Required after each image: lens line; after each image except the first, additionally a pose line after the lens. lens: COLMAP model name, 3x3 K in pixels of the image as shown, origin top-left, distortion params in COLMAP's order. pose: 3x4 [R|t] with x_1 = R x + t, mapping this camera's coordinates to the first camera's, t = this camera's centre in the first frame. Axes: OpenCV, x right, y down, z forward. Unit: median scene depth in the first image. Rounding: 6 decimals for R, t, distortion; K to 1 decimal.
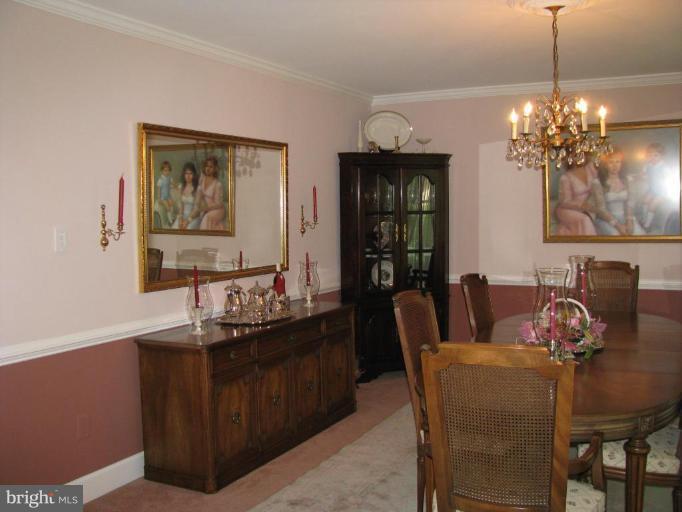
lens RADIAL K [[765.7, 0, 341.0], [0, 765.7, 256.0], [0, 0, 1]] dist [-0.146674, -0.000414]
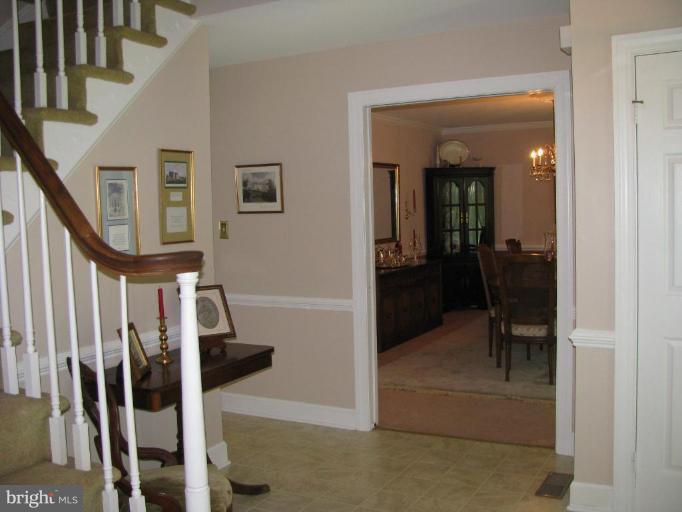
lens RADIAL K [[765.7, 0, 341.0], [0, 765.7, 256.0], [0, 0, 1]] dist [-0.146674, -0.000414]
pose [[0.999216, -0.015820, -0.036281, -0.122090], [0.016075, 0.999848, 0.006763, 0.034288], [0.036169, -0.007341, 0.999319, -0.588179]]
